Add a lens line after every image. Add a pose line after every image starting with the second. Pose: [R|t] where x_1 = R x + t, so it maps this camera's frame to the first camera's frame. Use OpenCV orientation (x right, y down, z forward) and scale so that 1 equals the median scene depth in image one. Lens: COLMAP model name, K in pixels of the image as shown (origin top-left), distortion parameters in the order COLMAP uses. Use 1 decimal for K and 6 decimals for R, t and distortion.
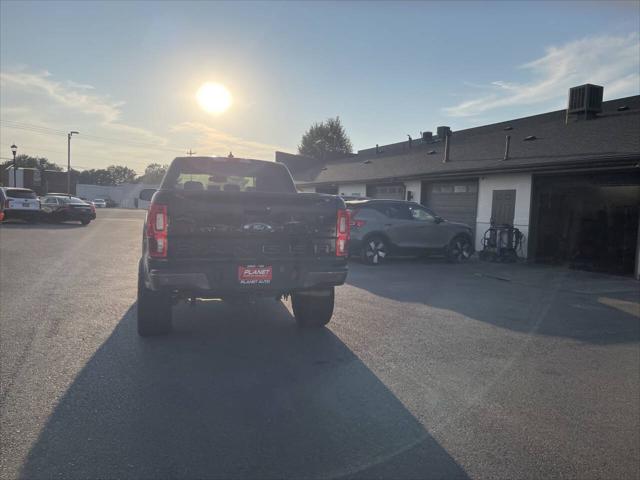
lens RADIAL K [[478.9, 0, 320.0], [0, 478.9, 240.0], [0, 0, 1]] dist [0.063840, -0.085911]
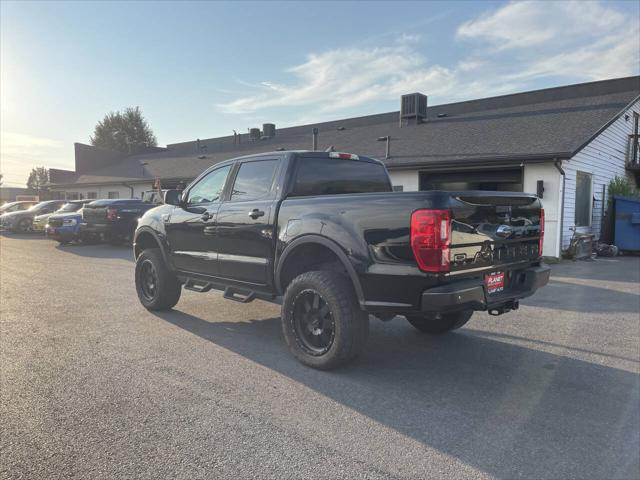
lens RADIAL K [[478.5, 0, 315.8], [0, 478.5, 244.3], [0, 0, 1]] dist [0.061028, -0.074842]
pose [[0.907861, -0.060999, 0.414810, -0.122799], [0.053814, 0.998130, 0.028999, -0.006826], [-0.415803, -0.004004, 0.909446, 0.045363]]
